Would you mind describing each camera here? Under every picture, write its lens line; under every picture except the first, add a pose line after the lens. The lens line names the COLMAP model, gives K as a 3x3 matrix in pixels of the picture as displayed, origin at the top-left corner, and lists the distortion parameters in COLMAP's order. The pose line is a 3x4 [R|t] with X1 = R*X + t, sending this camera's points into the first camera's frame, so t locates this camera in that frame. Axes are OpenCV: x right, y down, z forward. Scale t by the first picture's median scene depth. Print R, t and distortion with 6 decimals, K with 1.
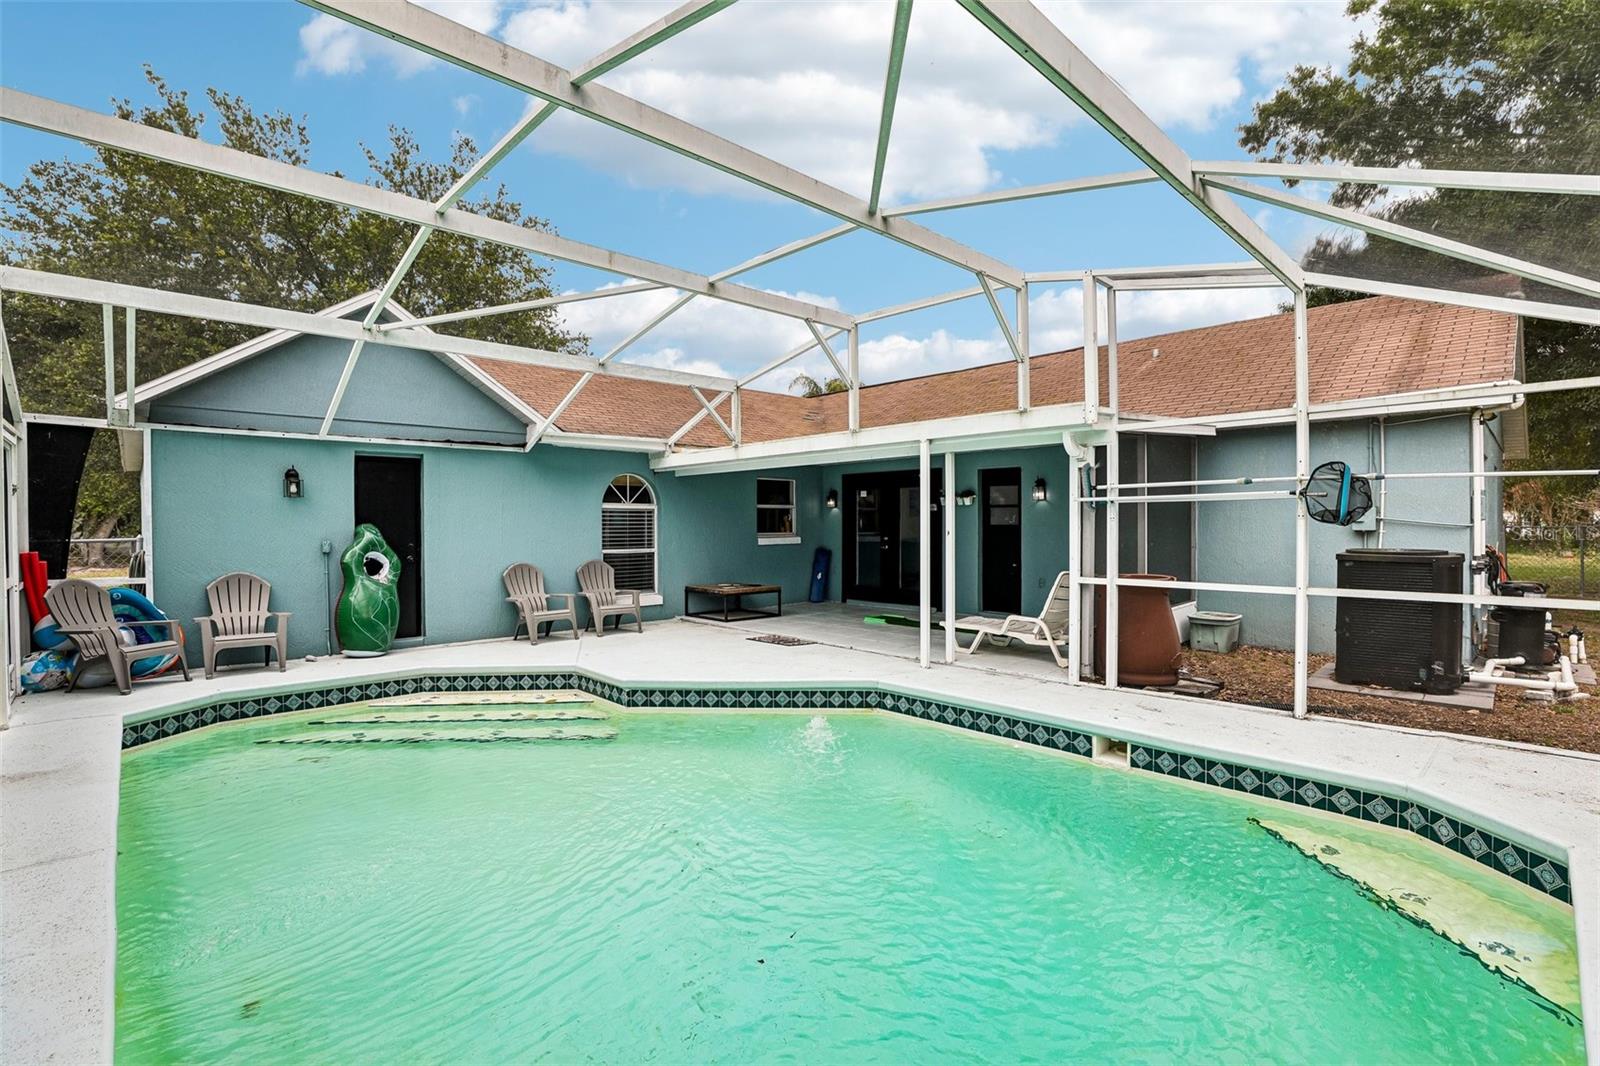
lens RADIAL K [[731.2, 0, 800.0], [0, 731.2, 533.0], [0, 0, 1]] dist [-0.093984, -0.000028]
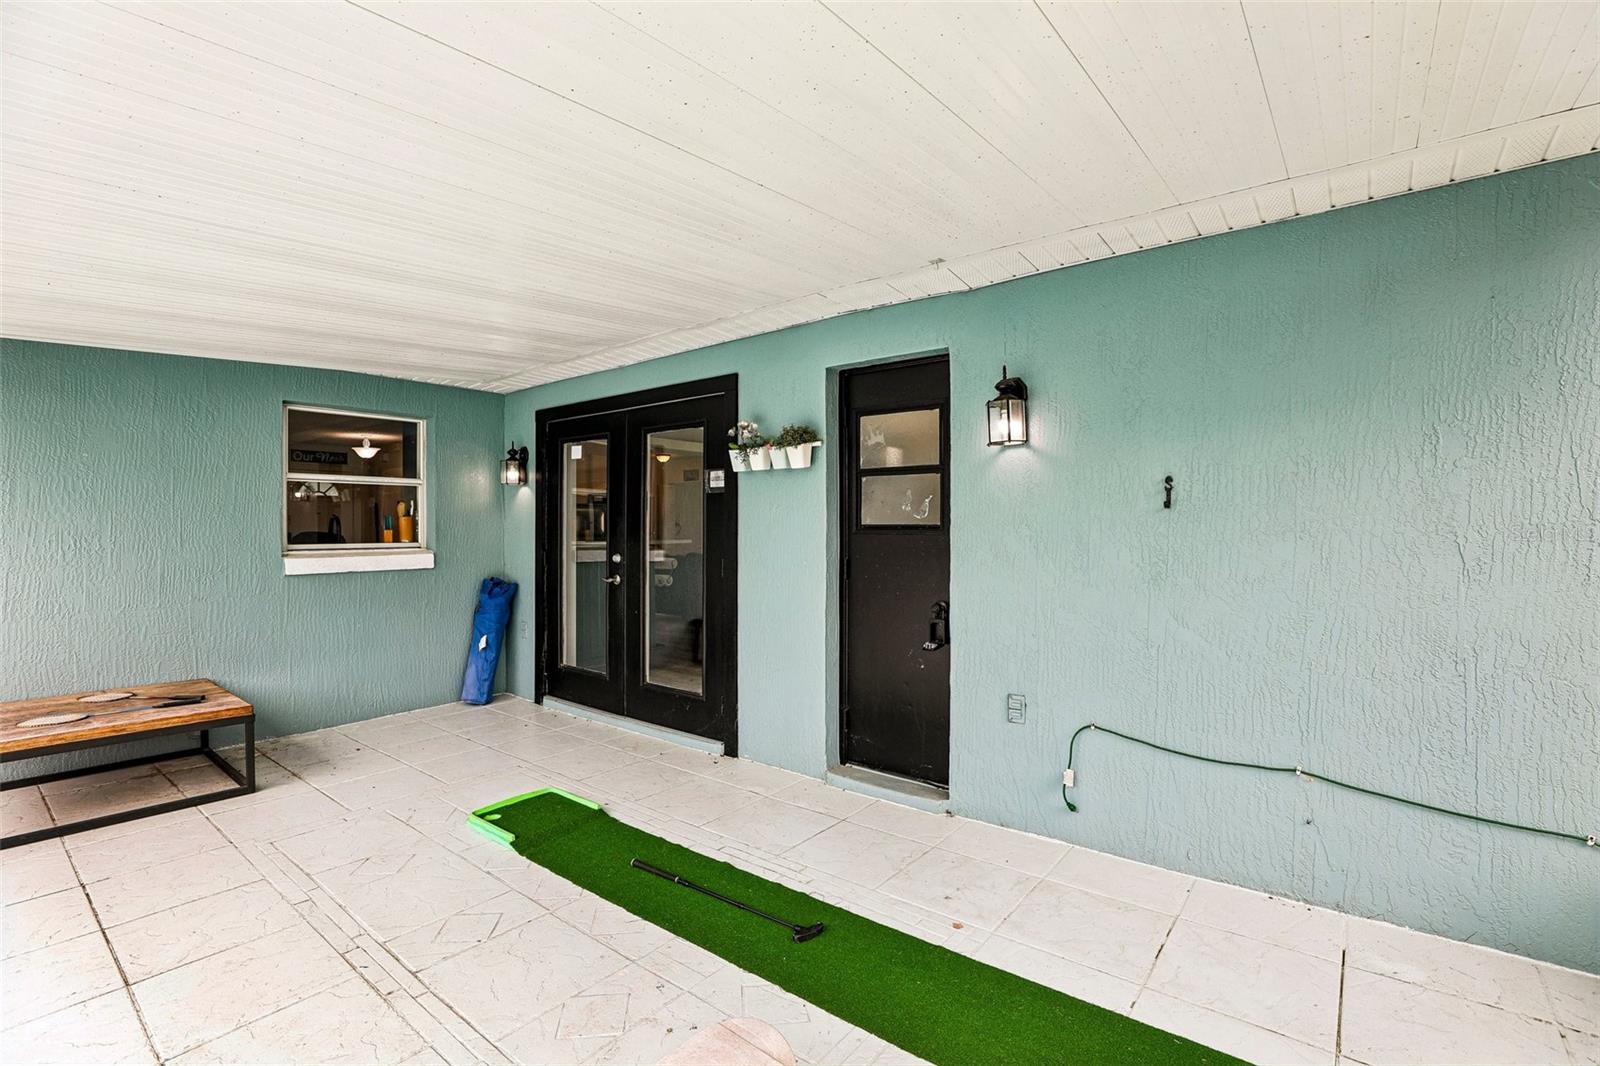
lens RADIAL K [[716.0, 0, 800.0], [0, 716.0, 533.0], [0, 0, 1]] dist [-0.002194, -0.000238]
pose [[0.991057, 0.004465, 0.133366, 0.090525], [-0.003423, 0.999962, -0.008040, -0.002088], [-0.133397, 0.007512, 0.991034, 0.320850]]
